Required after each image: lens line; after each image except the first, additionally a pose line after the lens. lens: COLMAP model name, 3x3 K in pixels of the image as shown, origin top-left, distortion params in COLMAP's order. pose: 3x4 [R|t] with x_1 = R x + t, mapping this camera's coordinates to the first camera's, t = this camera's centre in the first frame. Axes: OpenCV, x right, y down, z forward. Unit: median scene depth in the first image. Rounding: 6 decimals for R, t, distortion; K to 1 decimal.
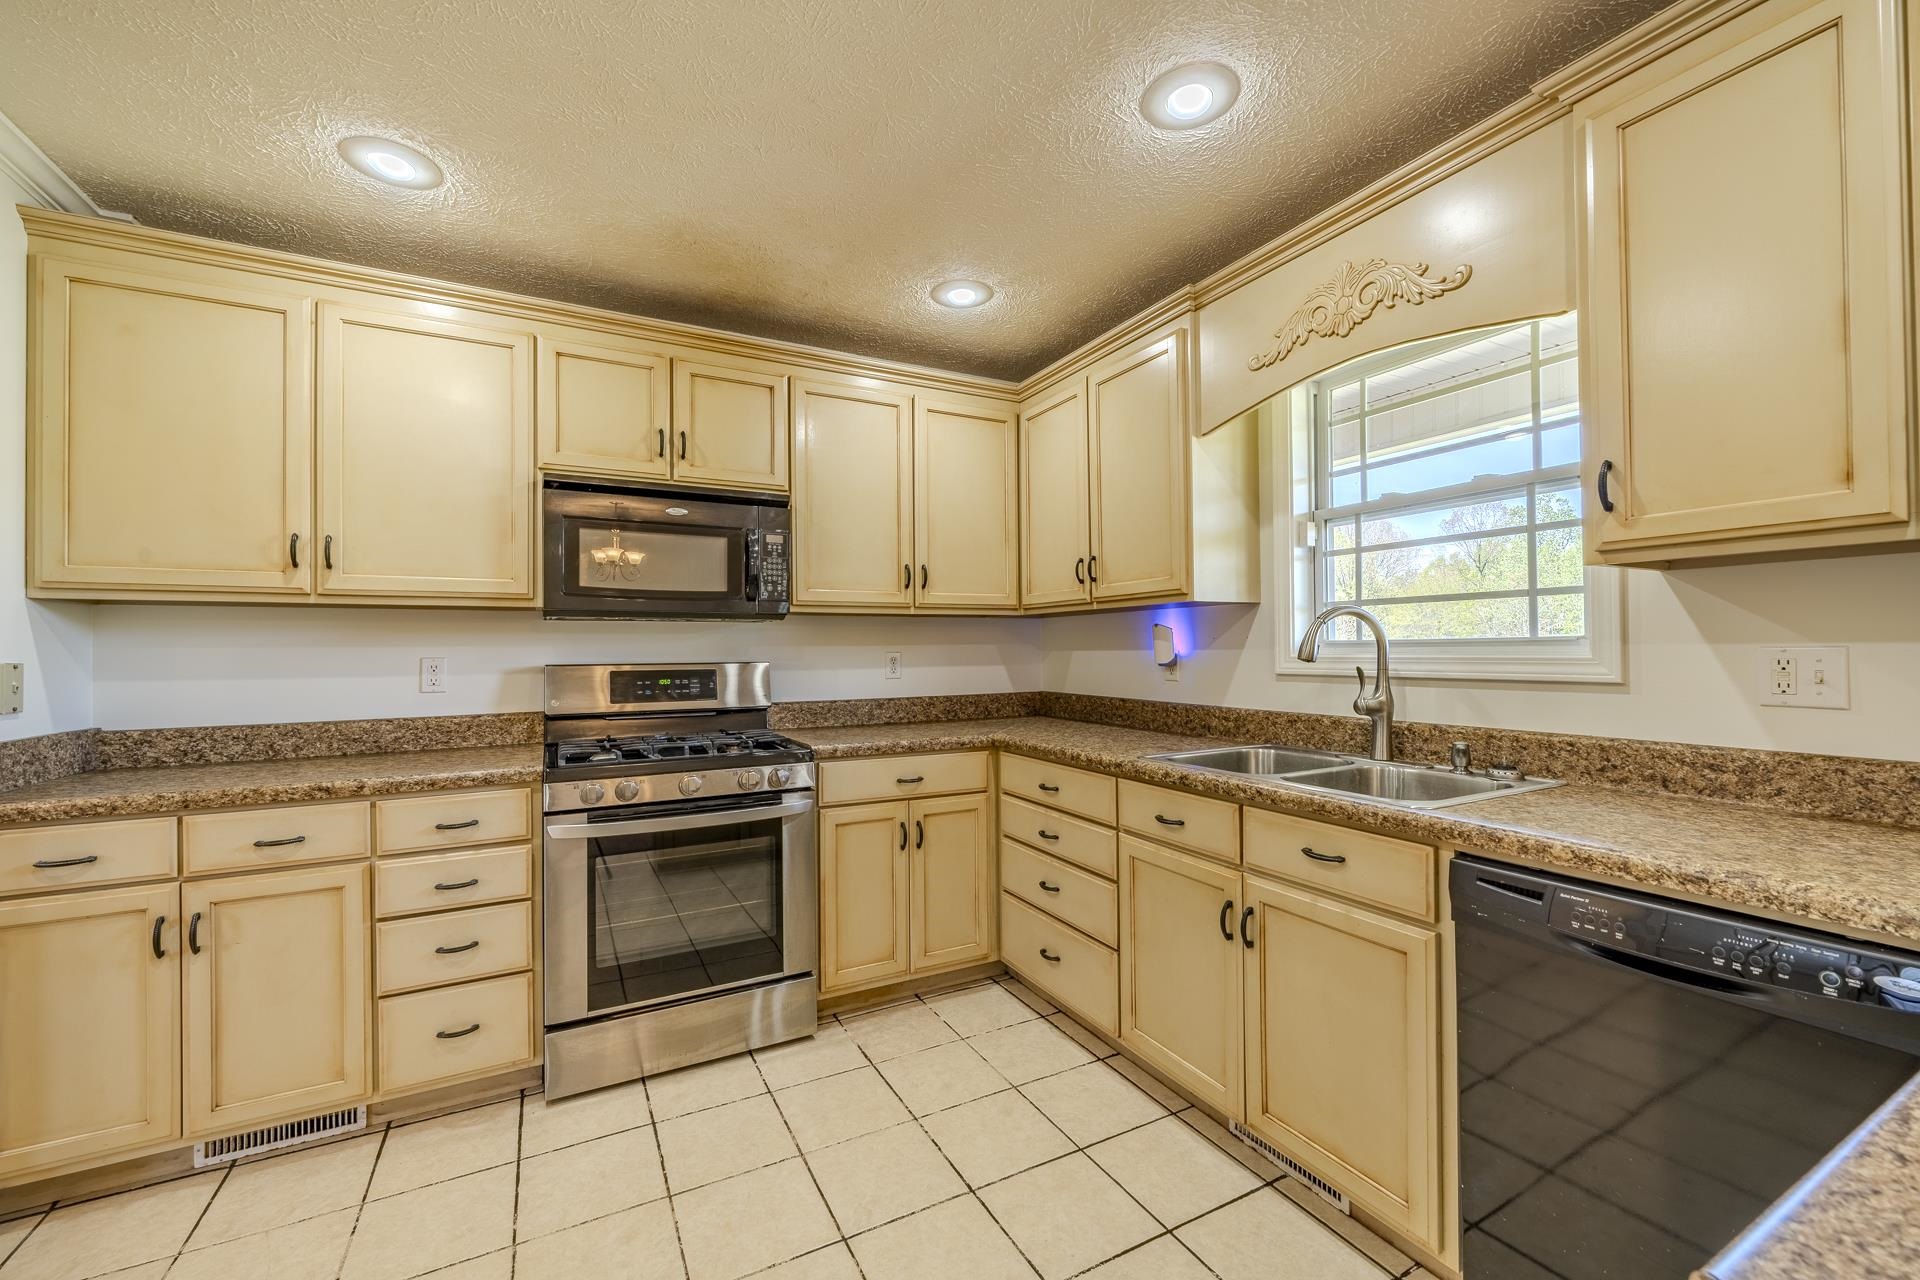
lens RADIAL K [[772.3, 0, 959.5], [0, 772.3, 643.4], [0, 0, 1]] dist [-0.002582, -0.000534]
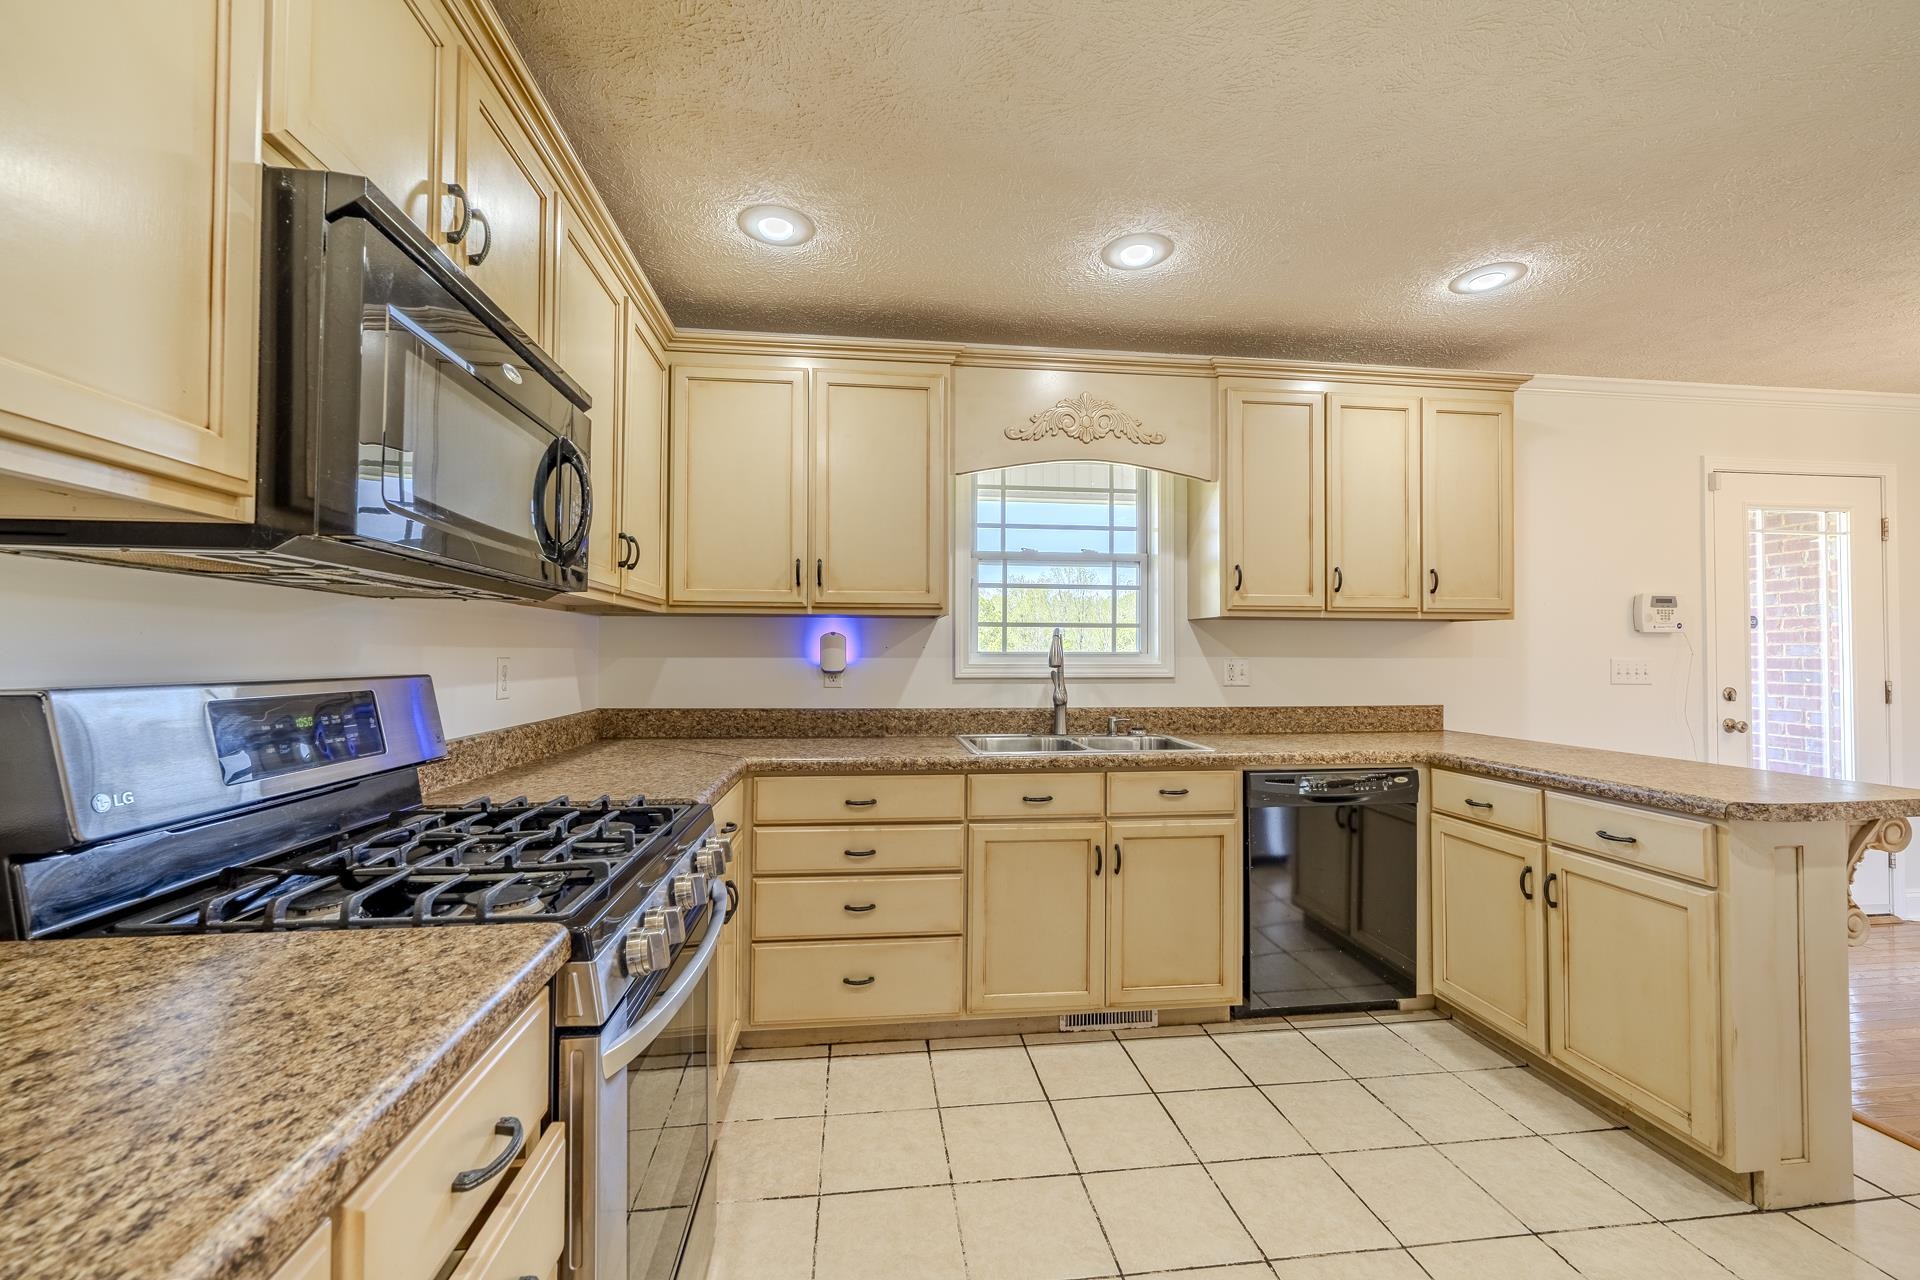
lens RADIAL K [[772.3, 0, 959.5], [0, 772.3, 643.4], [0, 0, 1]] dist [-0.002582, -0.000534]
pose [[0.352965, 0.024658, 0.935312, -0.806939], [-0.013855, 0.999681, -0.021126, 0.011174], [-0.935534, -0.005502, 0.353194, 0.610112]]
